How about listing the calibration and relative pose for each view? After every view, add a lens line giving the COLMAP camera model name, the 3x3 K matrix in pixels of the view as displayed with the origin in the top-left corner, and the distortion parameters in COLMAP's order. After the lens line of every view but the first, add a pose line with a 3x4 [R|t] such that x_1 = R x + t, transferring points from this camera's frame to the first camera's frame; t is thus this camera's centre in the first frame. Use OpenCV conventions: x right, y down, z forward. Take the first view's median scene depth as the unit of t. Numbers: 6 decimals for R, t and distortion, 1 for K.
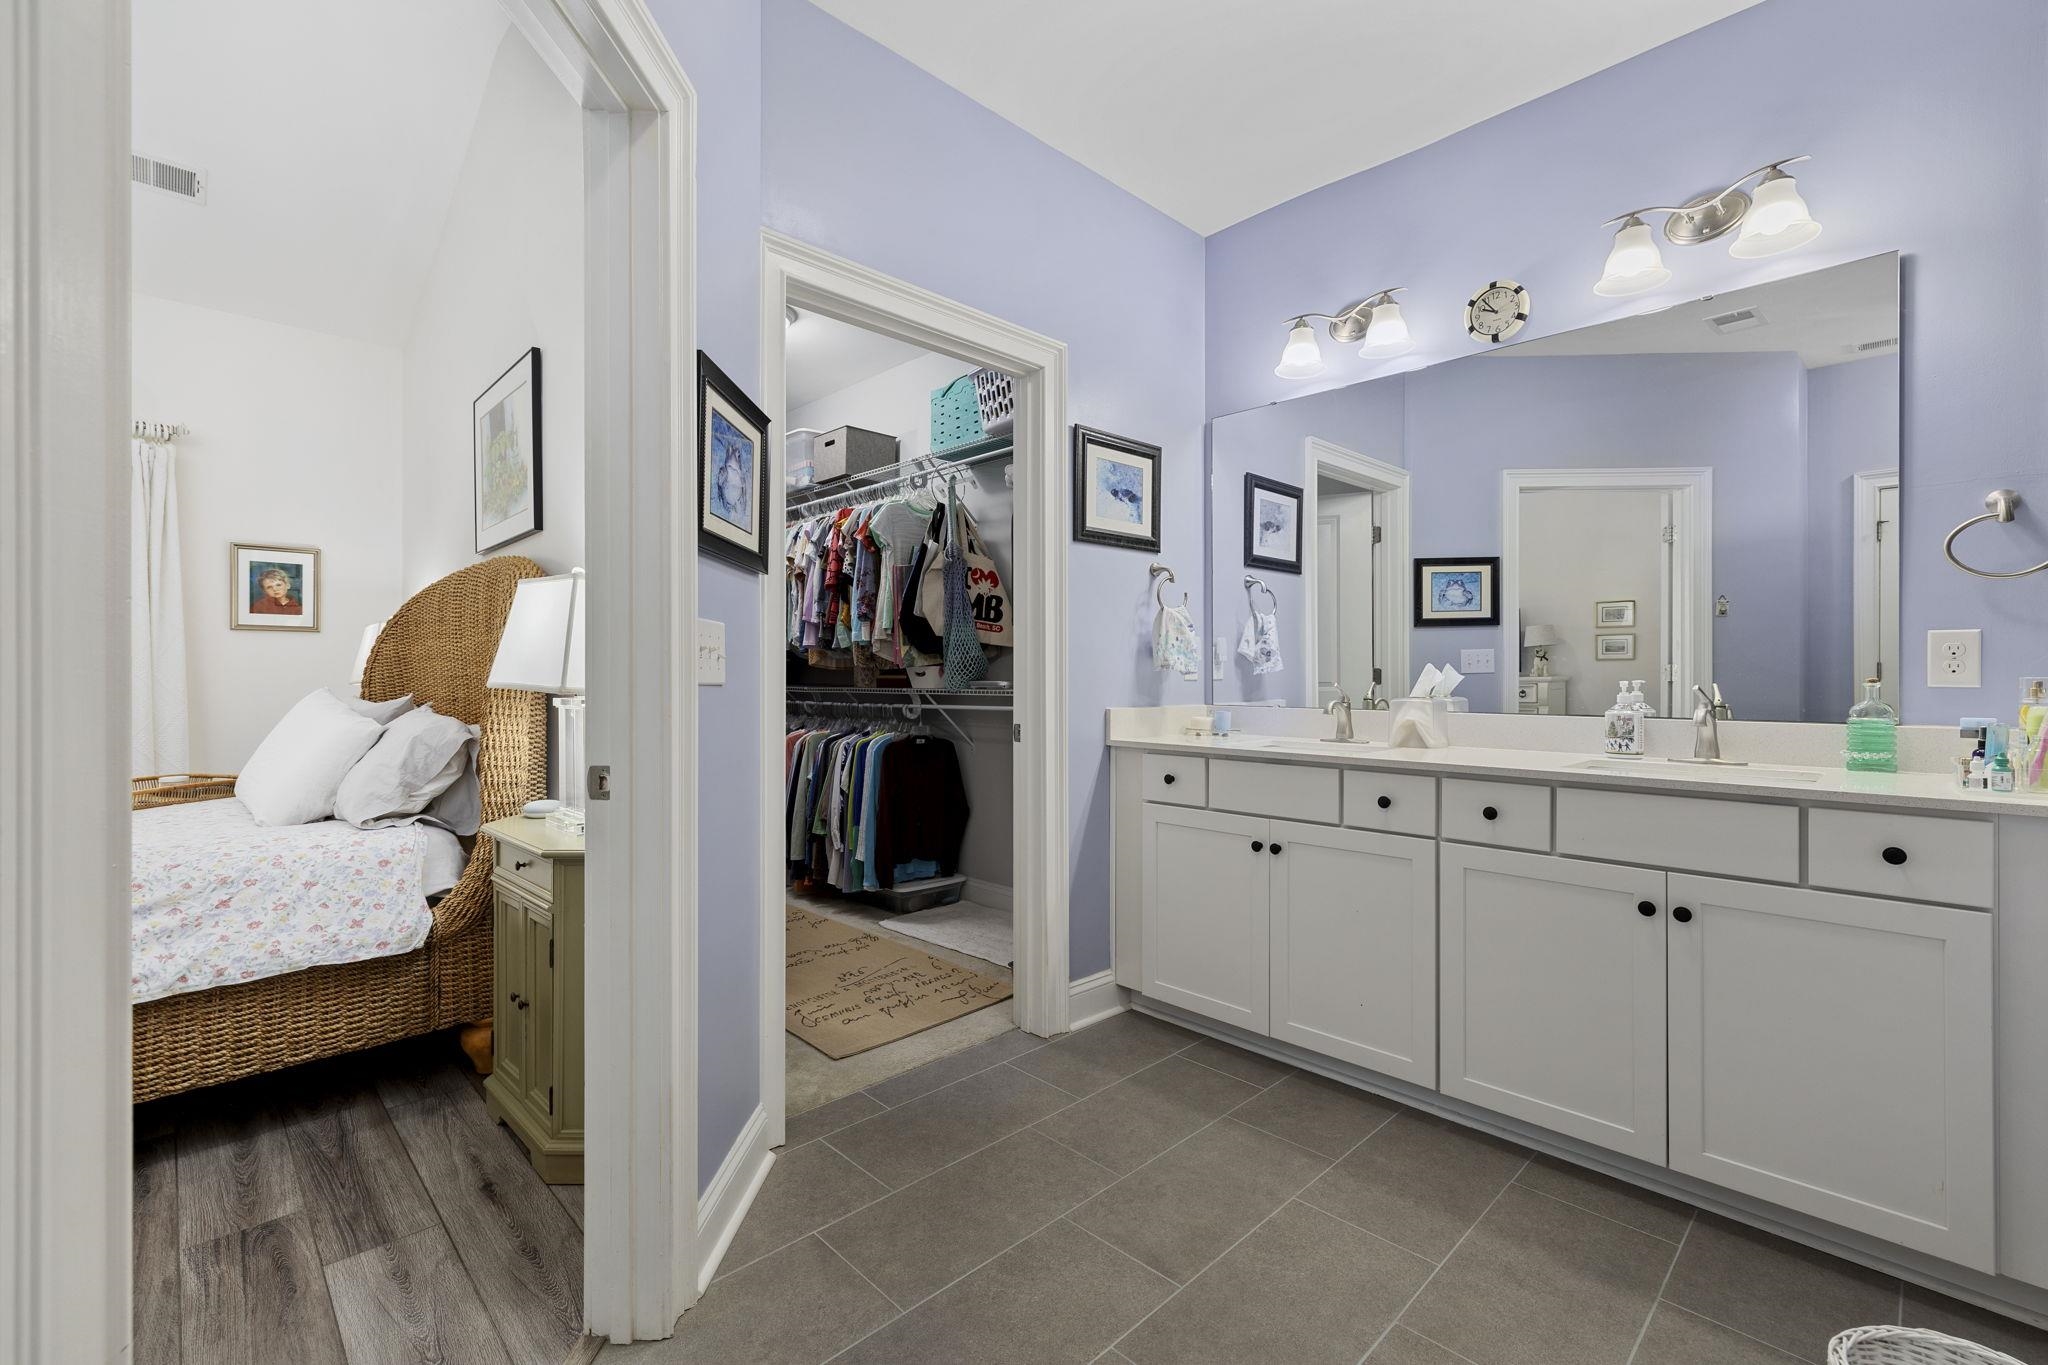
lens RADIAL K [[898.5, 0, 1035.0], [0, 898.5, 672.5], [0, 0, 1]] dist [0.011725, 0.000158]
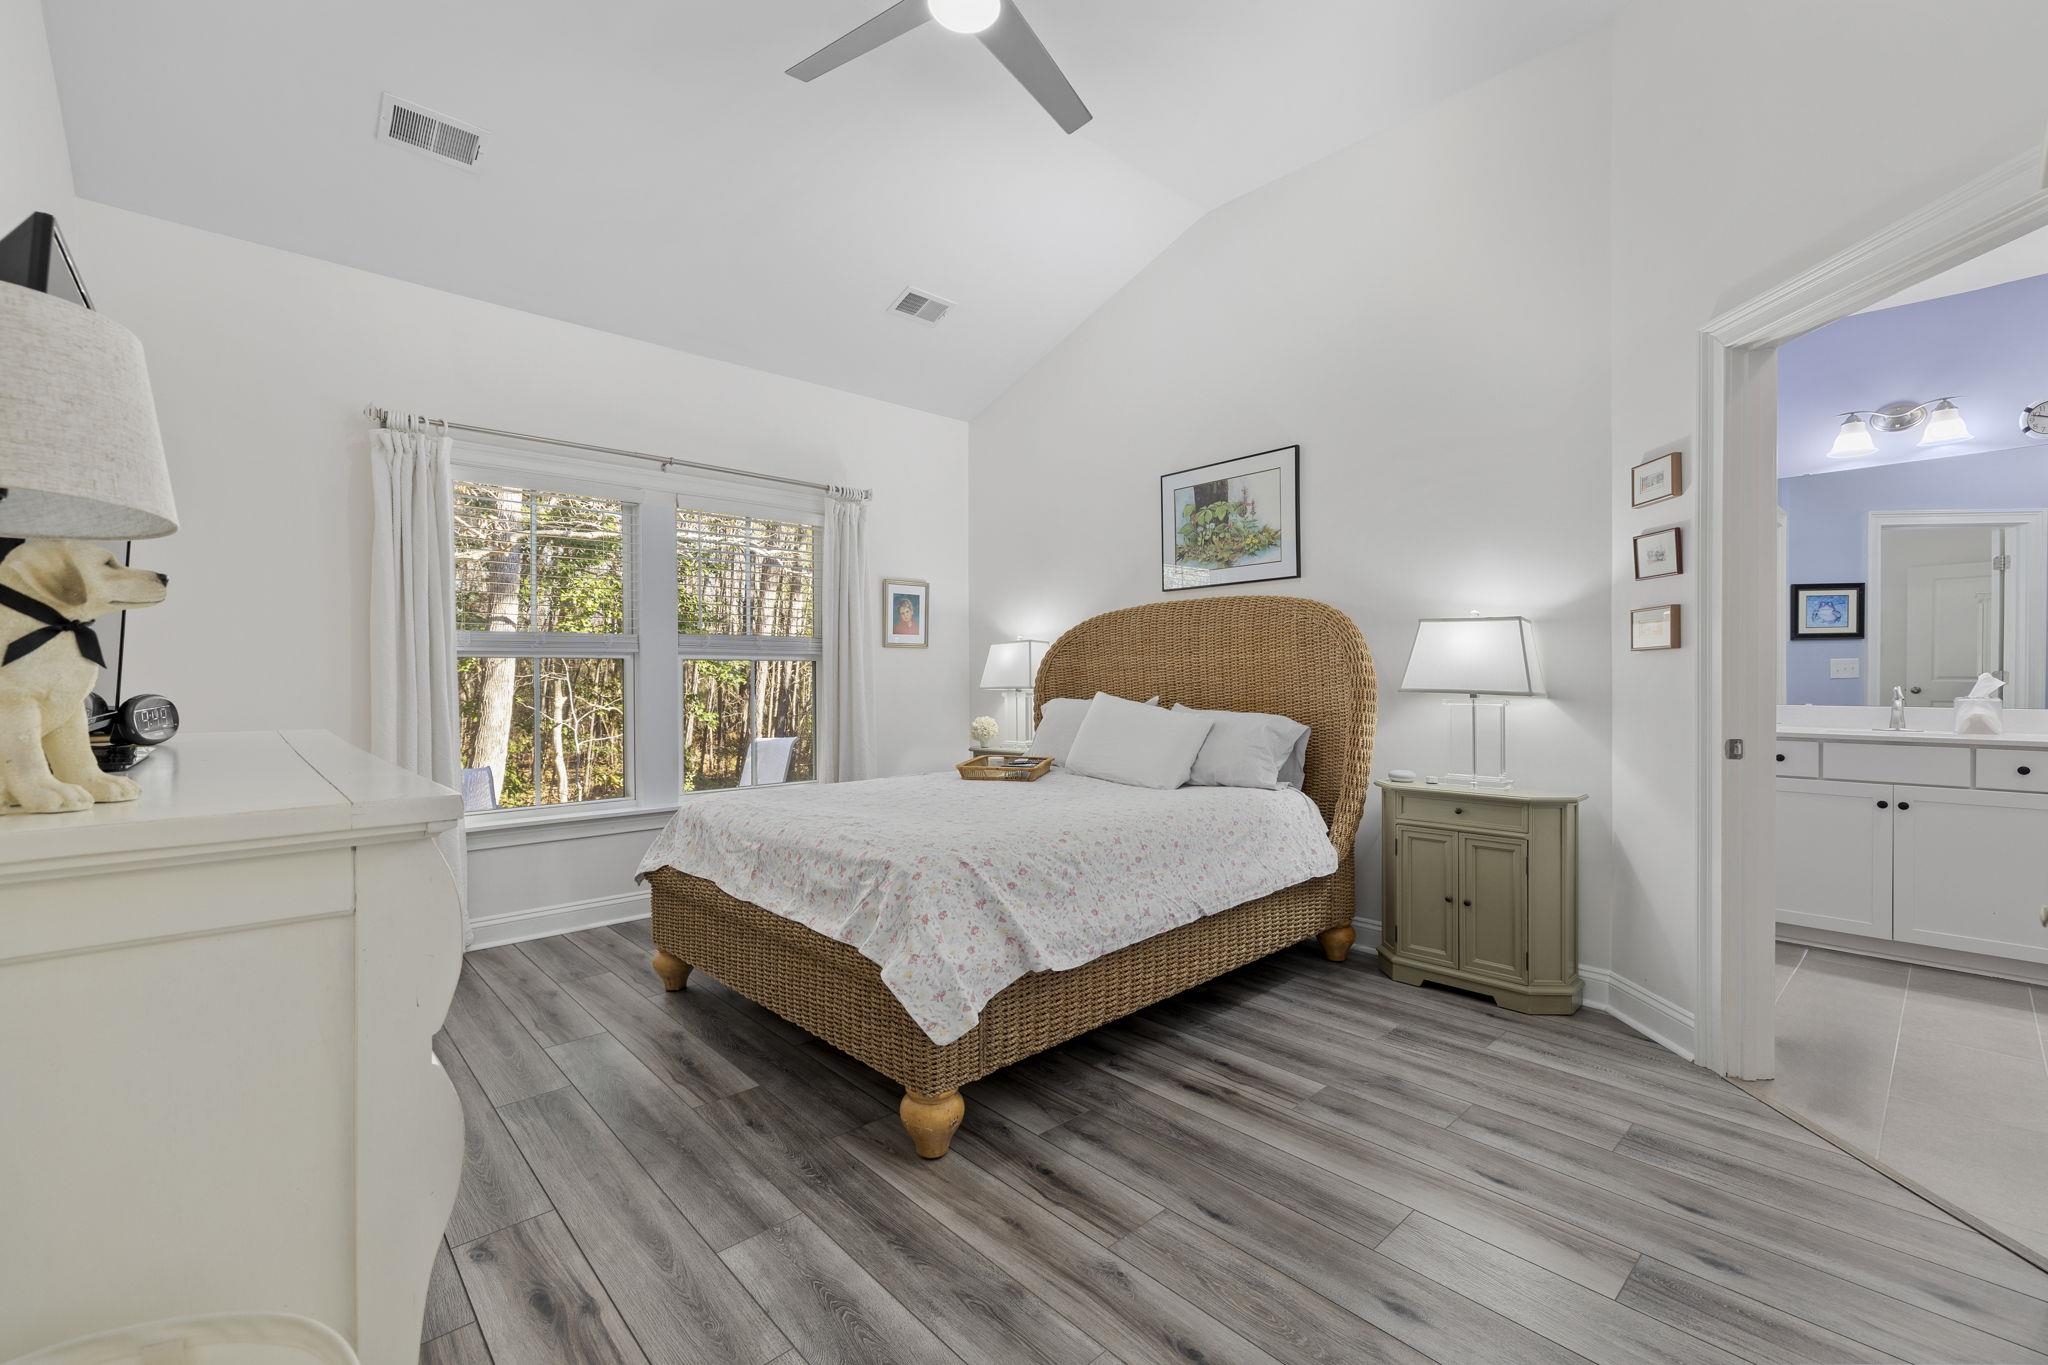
lens RADIAL K [[898.5, 0, 1014.0], [0, 898.5, 677.7], [0, 0, 1]] dist [0.011725, 0.000158]
pose [[0.999914, -0.002397, -0.012896, -1.296209], [0.002436, 0.999992, 0.003012, -0.013153], [0.012888, -0.003043, 0.999912, -0.507857]]
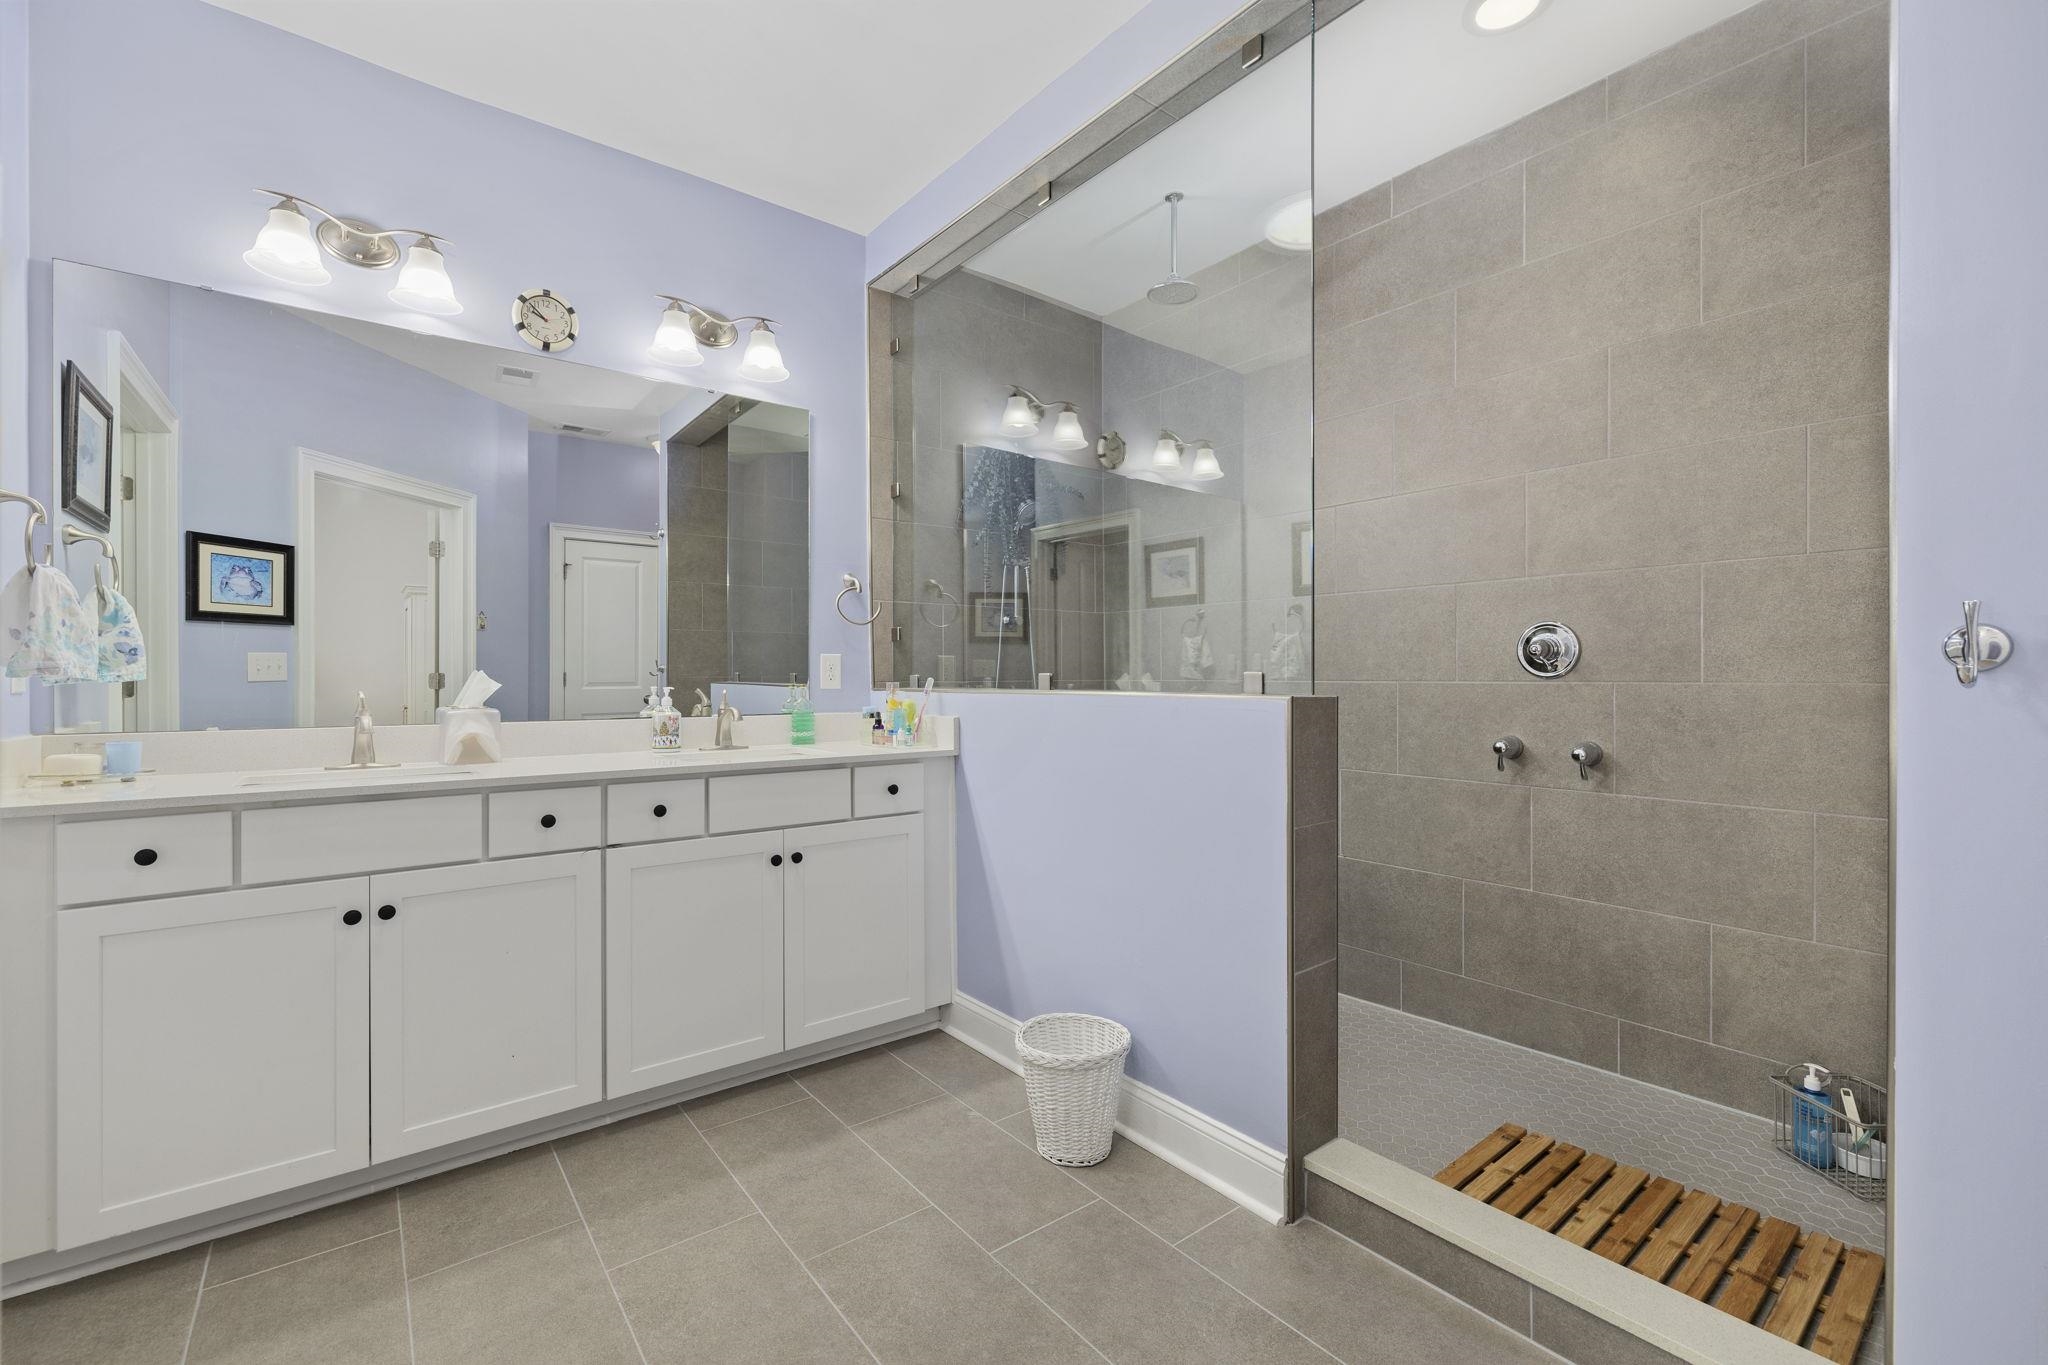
lens RADIAL K [[857.5, 0, 1010.5], [0, 857.5, 681.8], [0, 0, 1]] dist [-0.004114, 0.000875]
pose [[0.117716, -0.002801, 0.993043, -0.458189], [0.000508, 0.999996, 0.002760, -0.000533], [-0.993047, 0.000180, 0.117717, 0.463126]]
